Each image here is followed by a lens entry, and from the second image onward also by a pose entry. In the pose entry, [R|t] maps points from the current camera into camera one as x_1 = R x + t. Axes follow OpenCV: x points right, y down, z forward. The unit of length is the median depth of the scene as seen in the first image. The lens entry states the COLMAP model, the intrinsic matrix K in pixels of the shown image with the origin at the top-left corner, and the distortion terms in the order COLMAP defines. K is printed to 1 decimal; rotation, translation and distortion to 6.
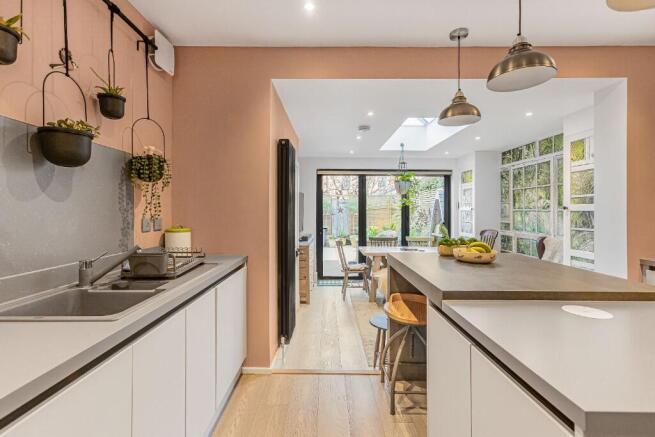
lens RADIAL K [[305.3, 0, 328.1], [0, 305.3, 211.9], [0, 0, 1]] dist [-0.005538, 0.008096]
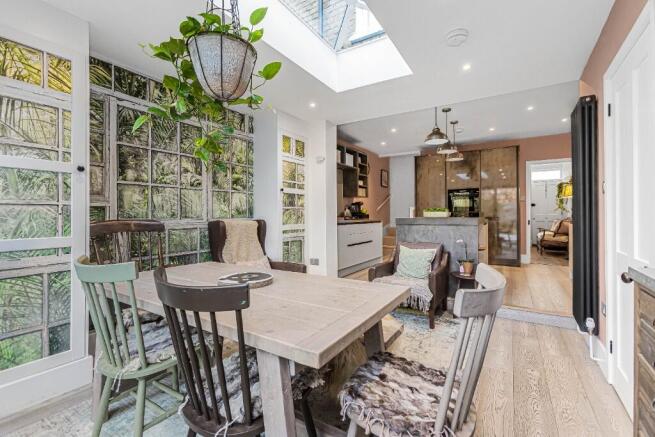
lens RADIAL K [[305.3, 0, 330.2], [0, 305.3, 216.7], [0, 0, 1]] dist [-0.005538, 0.008096]
pose [[-0.841261, 0.001008, 0.540628, 0.004141], [0.005789, 0.999958, 0.007144, 0.059527], [-0.540598, 0.009140, -0.841231, 1.376246]]
